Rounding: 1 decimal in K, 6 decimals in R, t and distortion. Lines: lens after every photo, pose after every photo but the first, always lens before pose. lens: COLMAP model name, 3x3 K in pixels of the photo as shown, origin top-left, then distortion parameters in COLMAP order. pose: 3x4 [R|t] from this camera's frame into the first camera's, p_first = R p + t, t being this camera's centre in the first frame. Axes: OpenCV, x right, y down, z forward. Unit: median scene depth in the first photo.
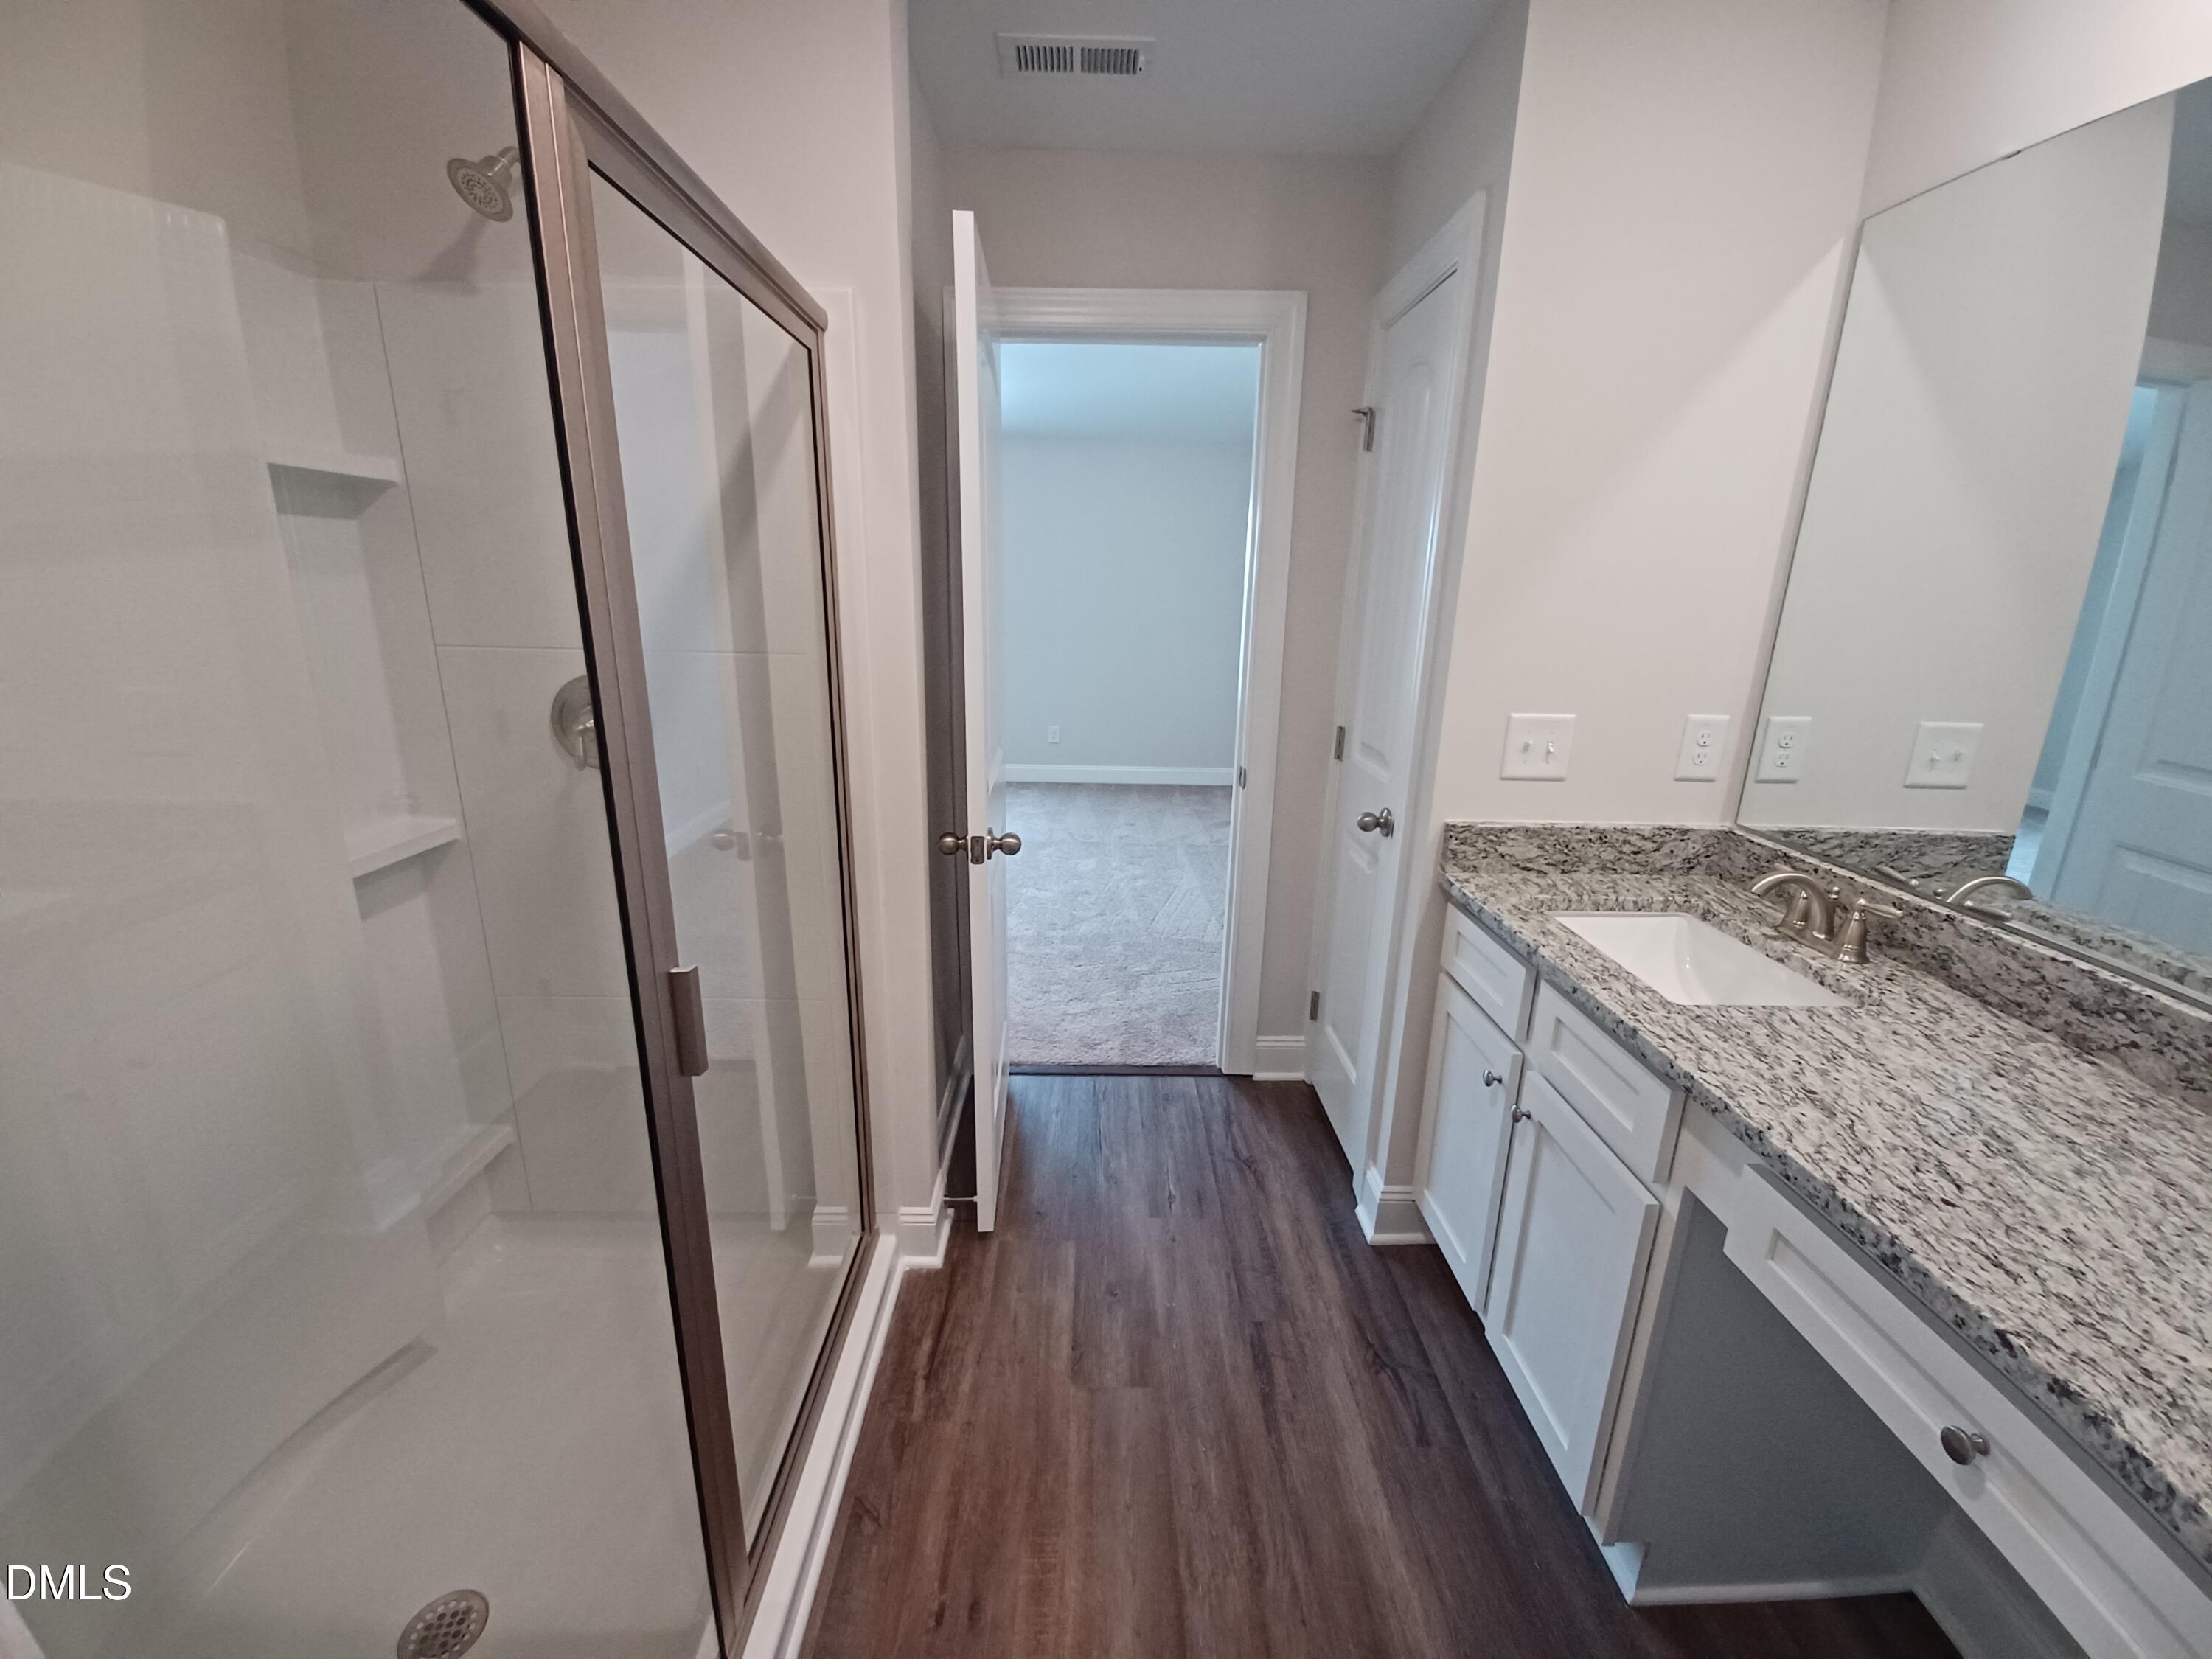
lens RADIAL K [[884.3, 0, 1102.1], [0, 884.3, 834.6], [0, 0, 1]] dist [-0.028155, -0.001004]
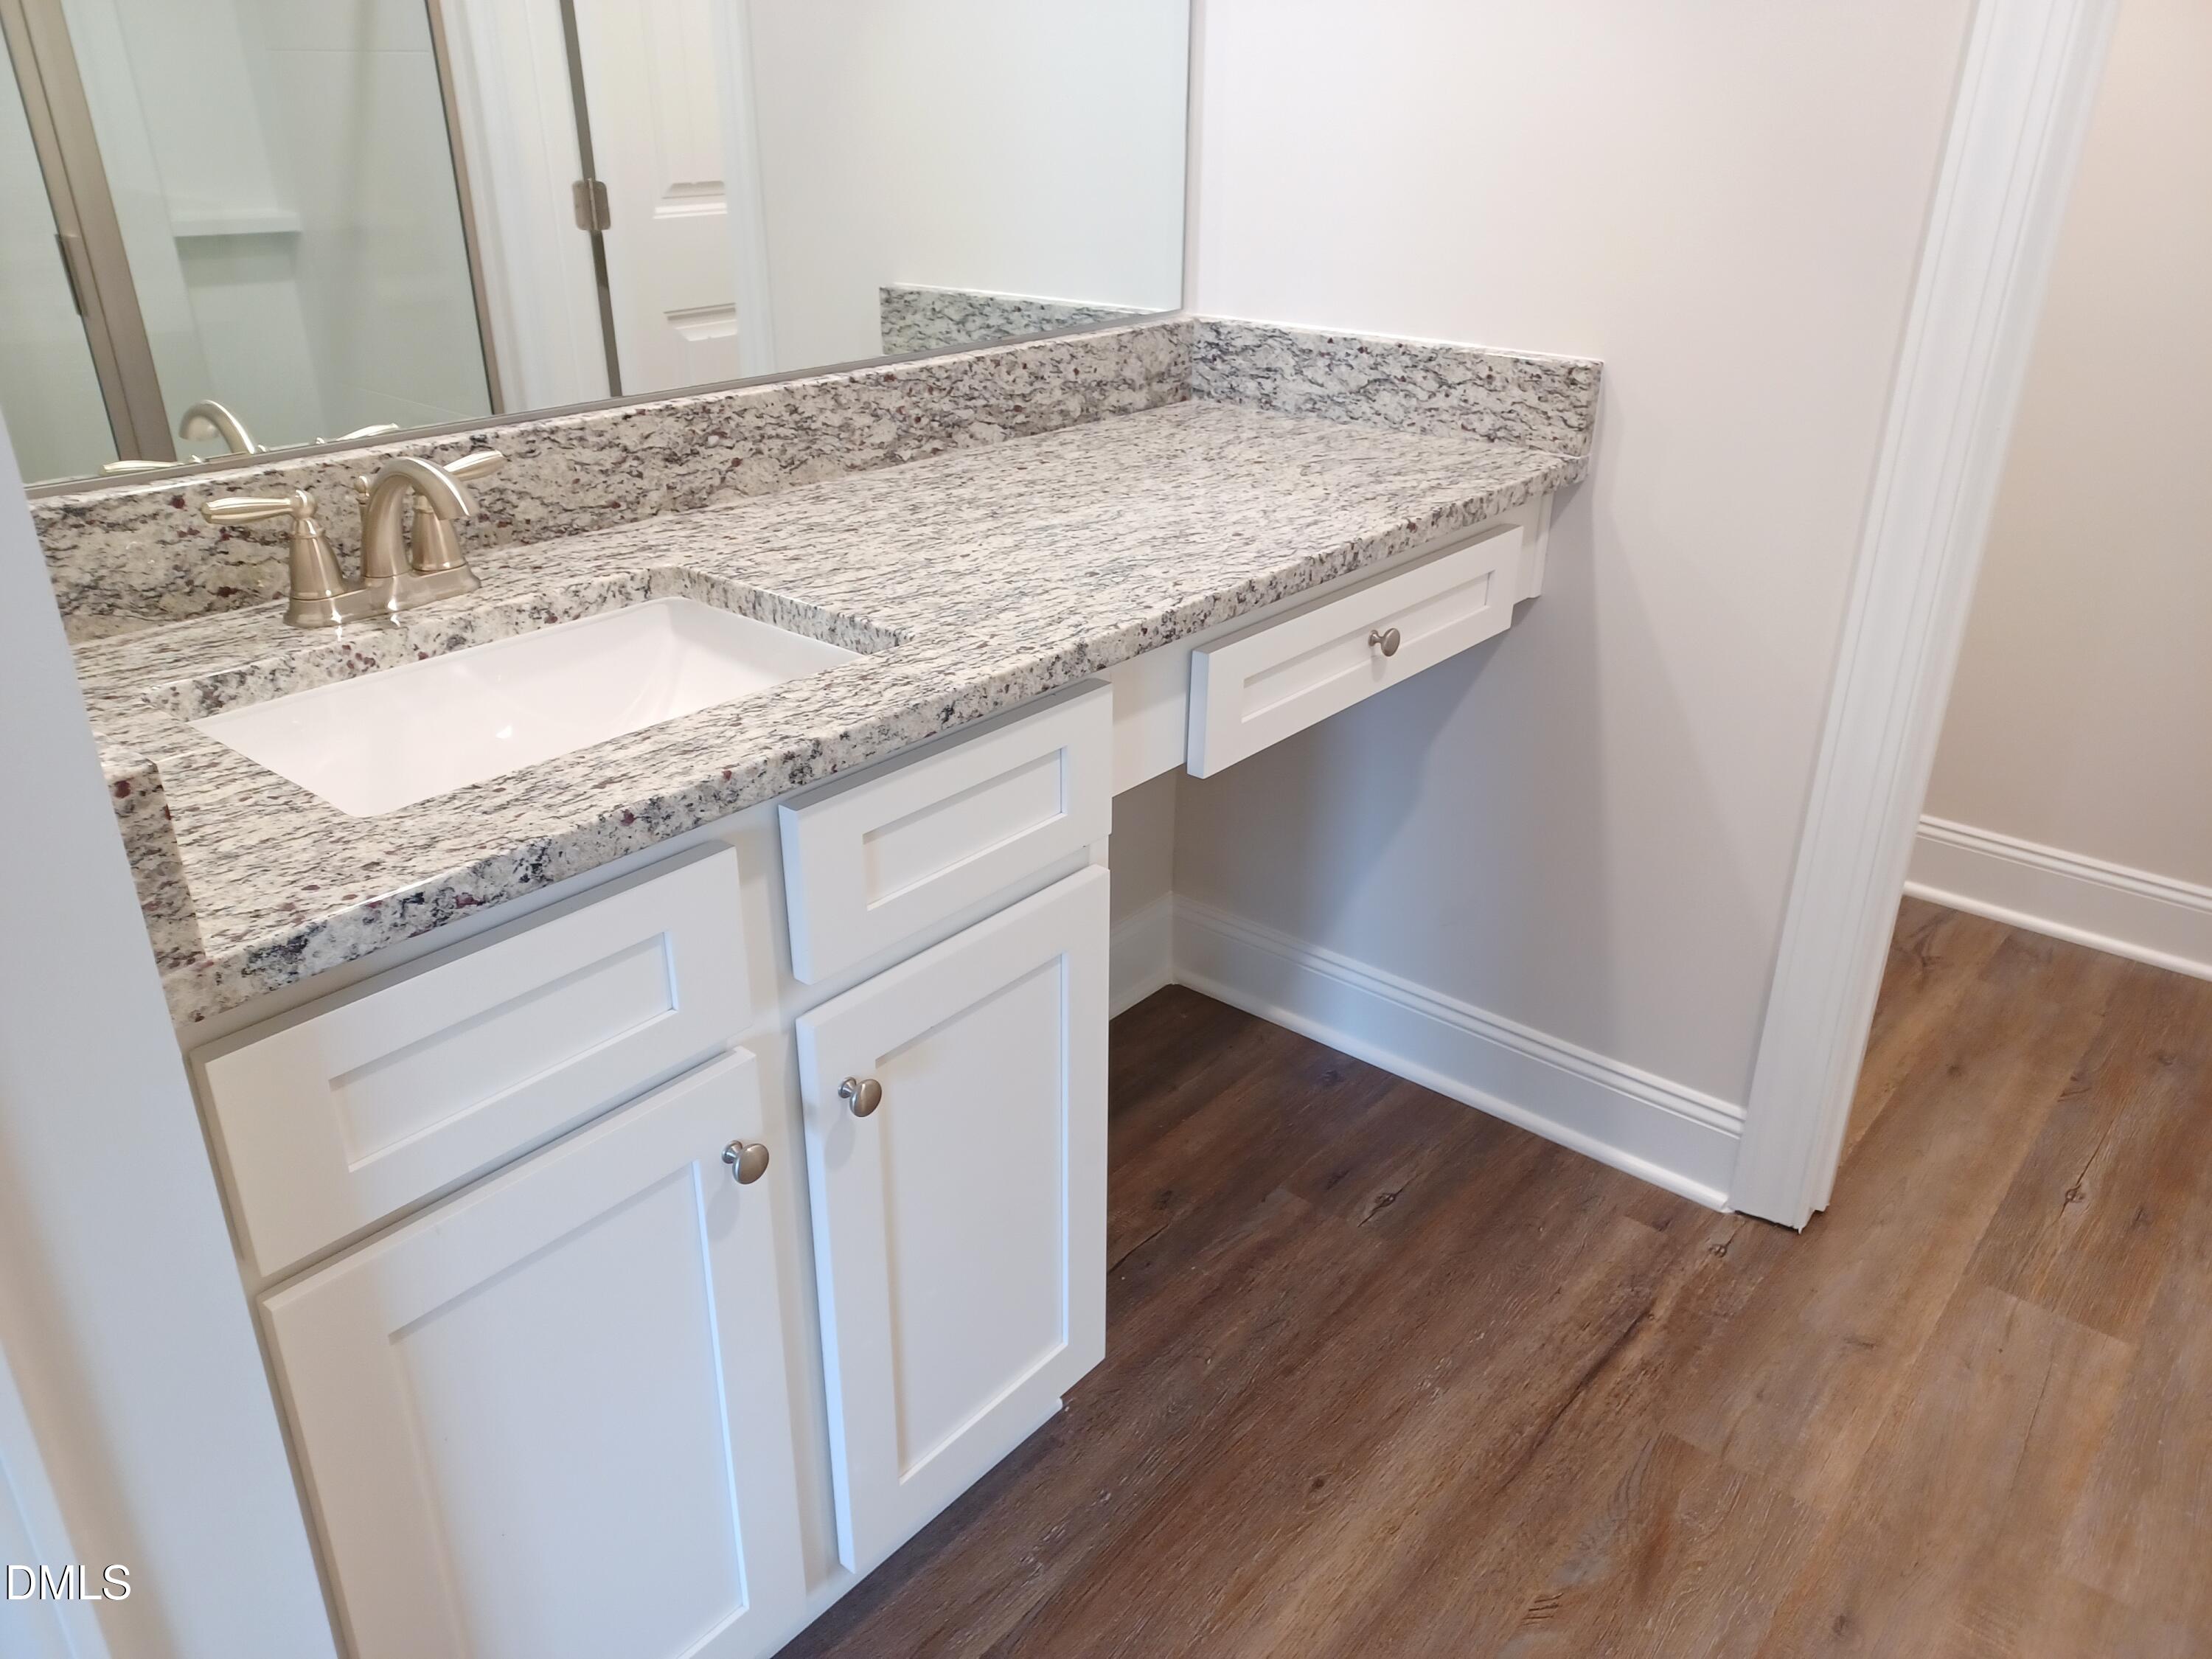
lens RADIAL K [[1611.5, 0, 1099.4], [0, 1611.5, 820.6], [0, 0, 1]] dist [0.048913, -0.034257]
pose [[-0.753897, -0.292379, 0.588348, -0.068346], [0.162047, 0.785098, 0.597797, -0.329992], [-0.636695, 0.546018, -0.544504, 1.657221]]
